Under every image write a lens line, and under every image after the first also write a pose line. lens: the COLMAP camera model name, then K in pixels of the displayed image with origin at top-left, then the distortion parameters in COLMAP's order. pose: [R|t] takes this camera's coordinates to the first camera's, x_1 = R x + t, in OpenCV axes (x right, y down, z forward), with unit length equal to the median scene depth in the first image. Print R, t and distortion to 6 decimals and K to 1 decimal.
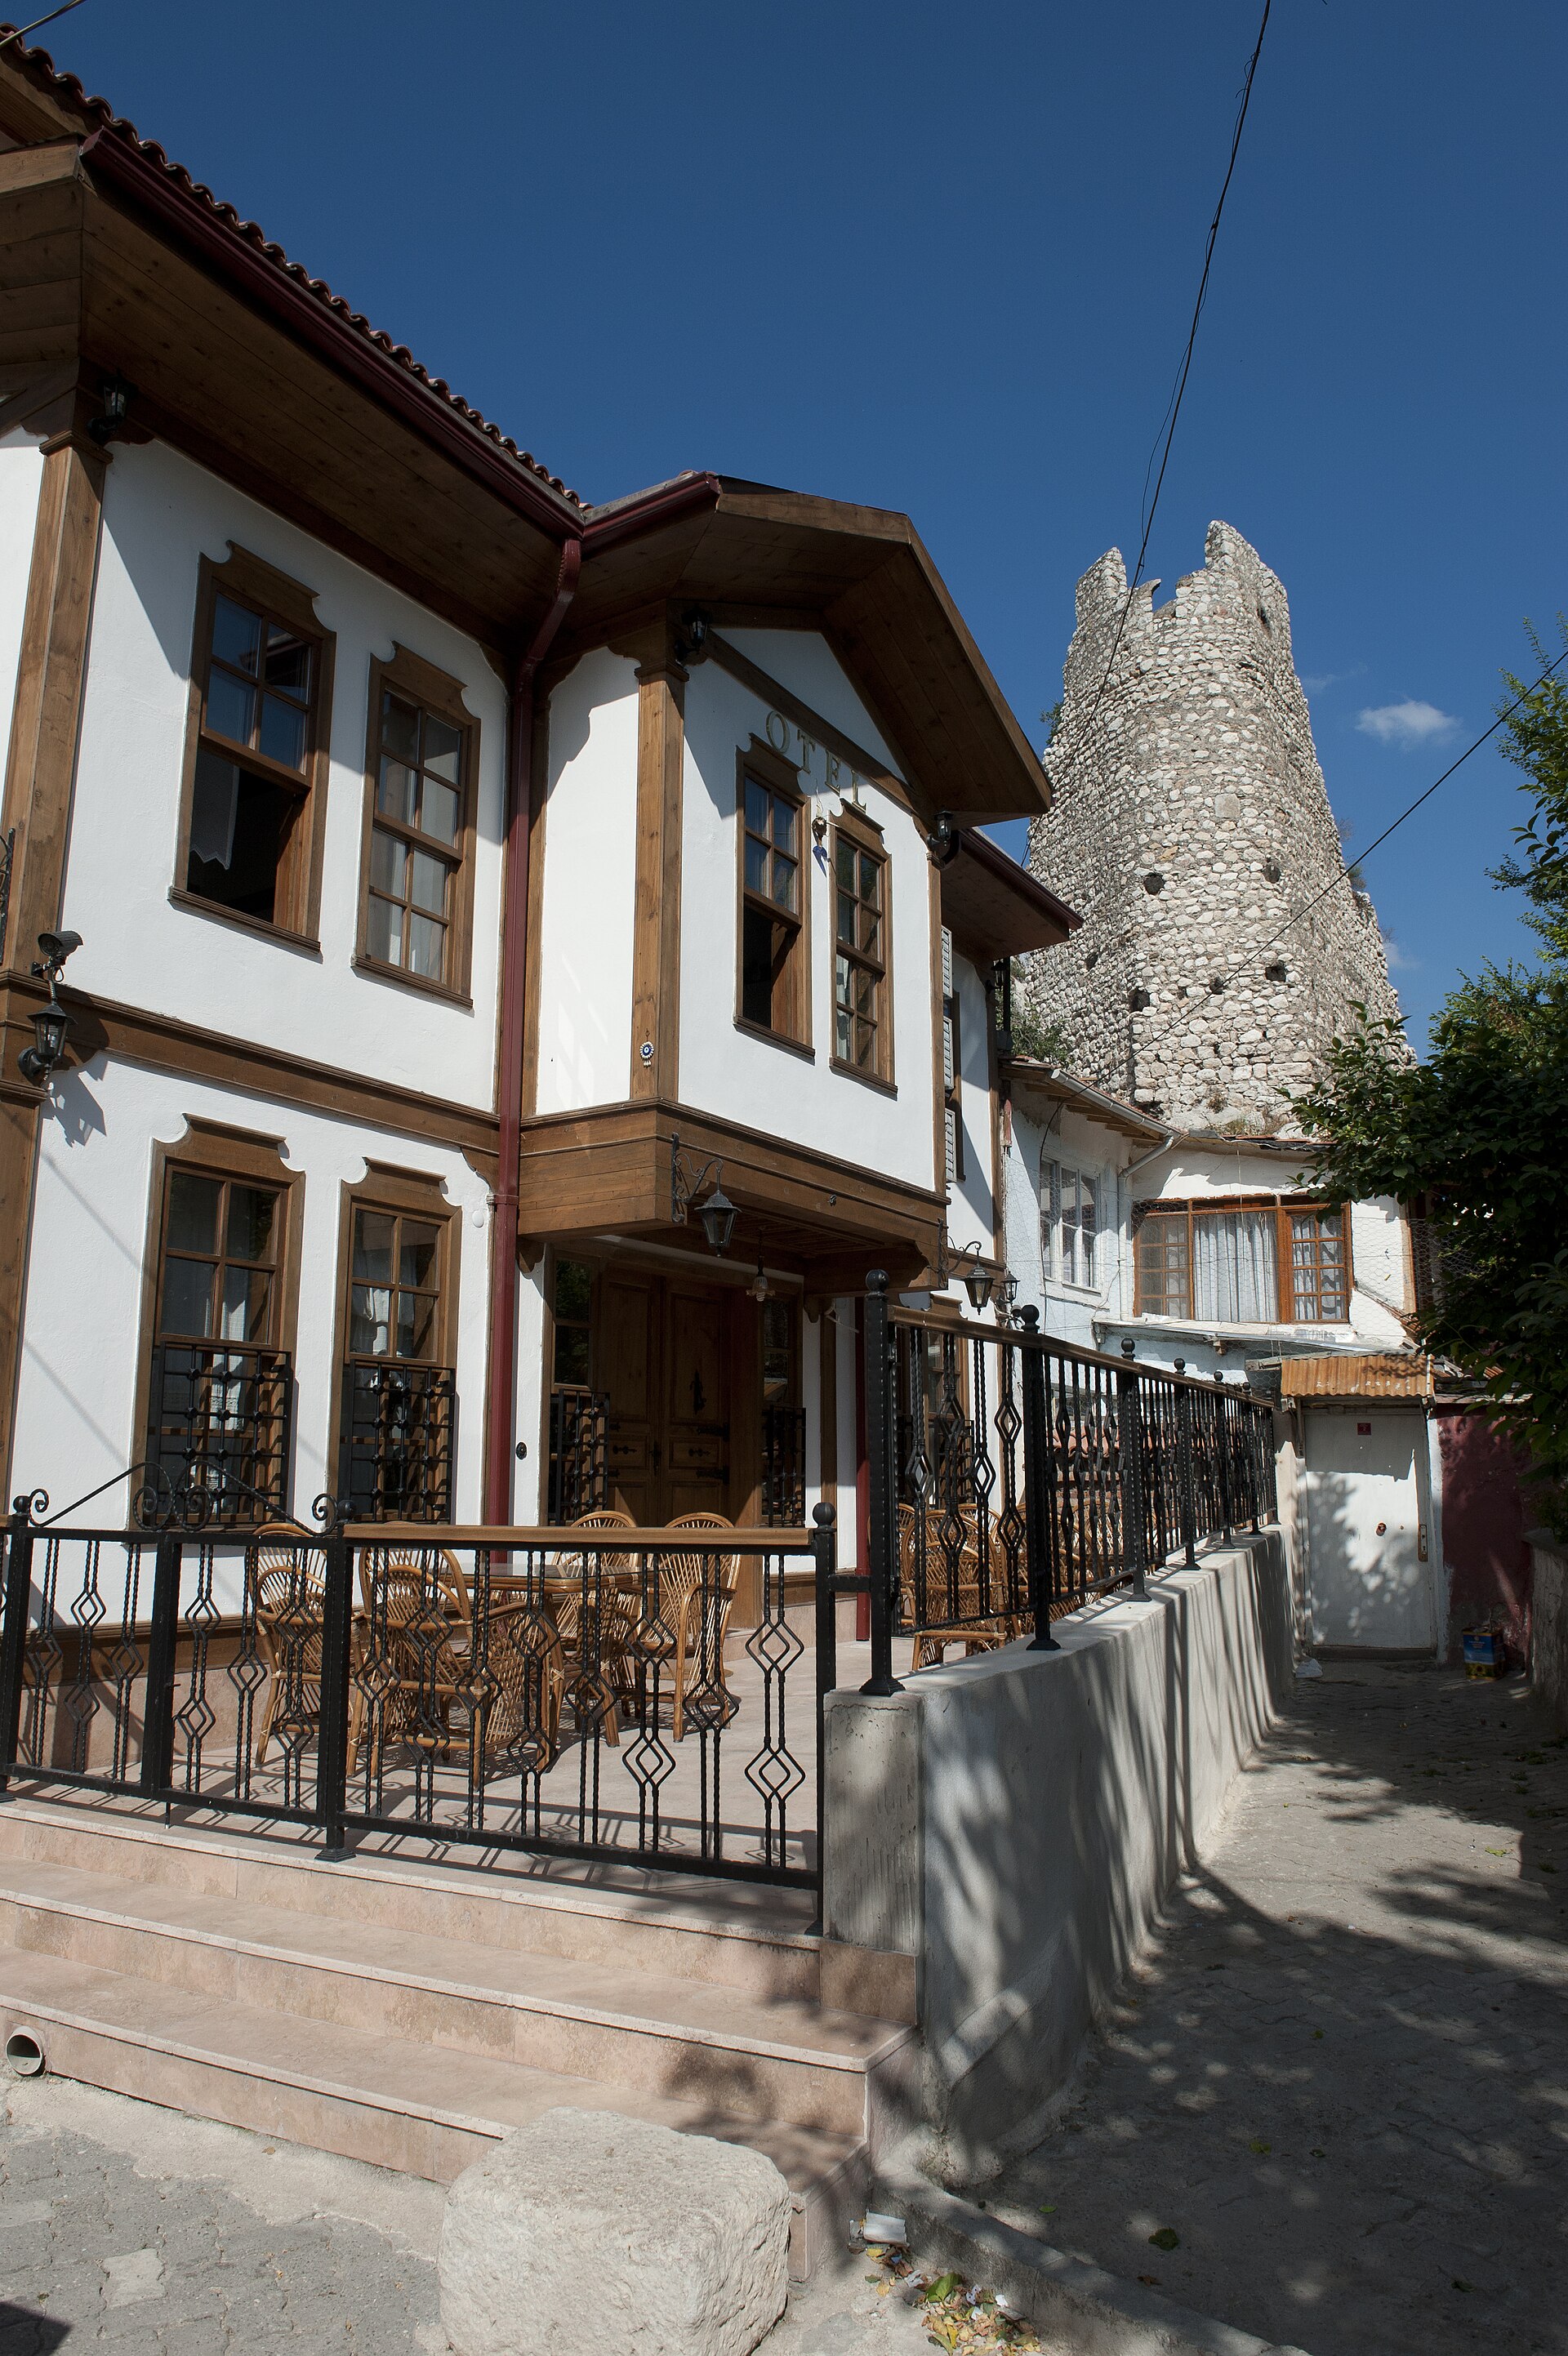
lens RADIAL K [[1612.1, 0, 781.2], [0, 1612.1, 1182.3], [0, 0, 1]] dist [-0.044019, -0.004178]
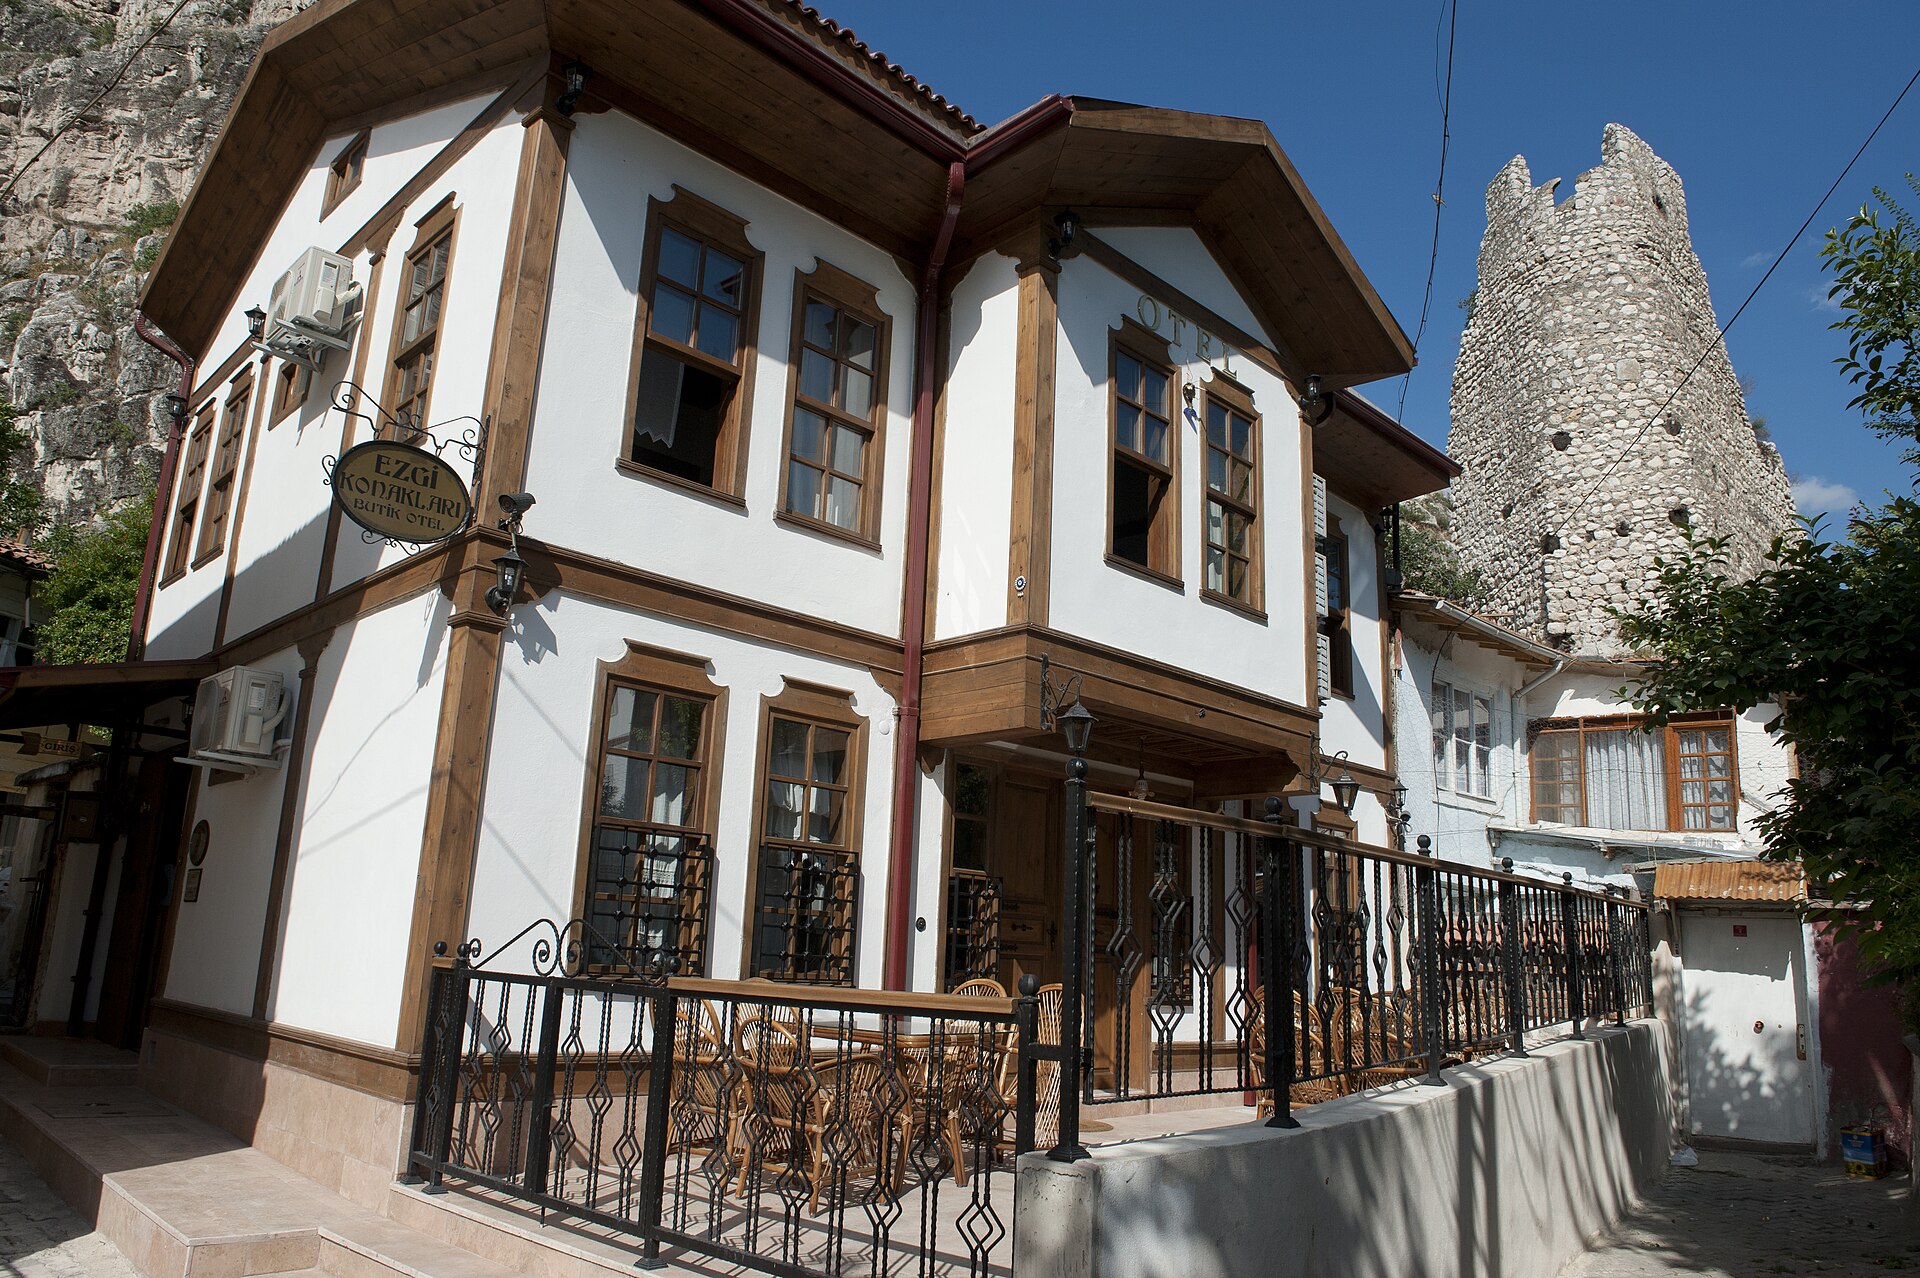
lens RADIAL K [[1313.8, 0, 961.3], [0, 1313.8, 639.2], [0, 0, 1]] dist [-0.044019, -0.004178]
pose [[0.973180, -0.014407, -0.229592, 0.090214], [0.001684, 0.998456, -0.055515, 0.011416], [0.230037, 0.053639, 0.971703, 0.061005]]
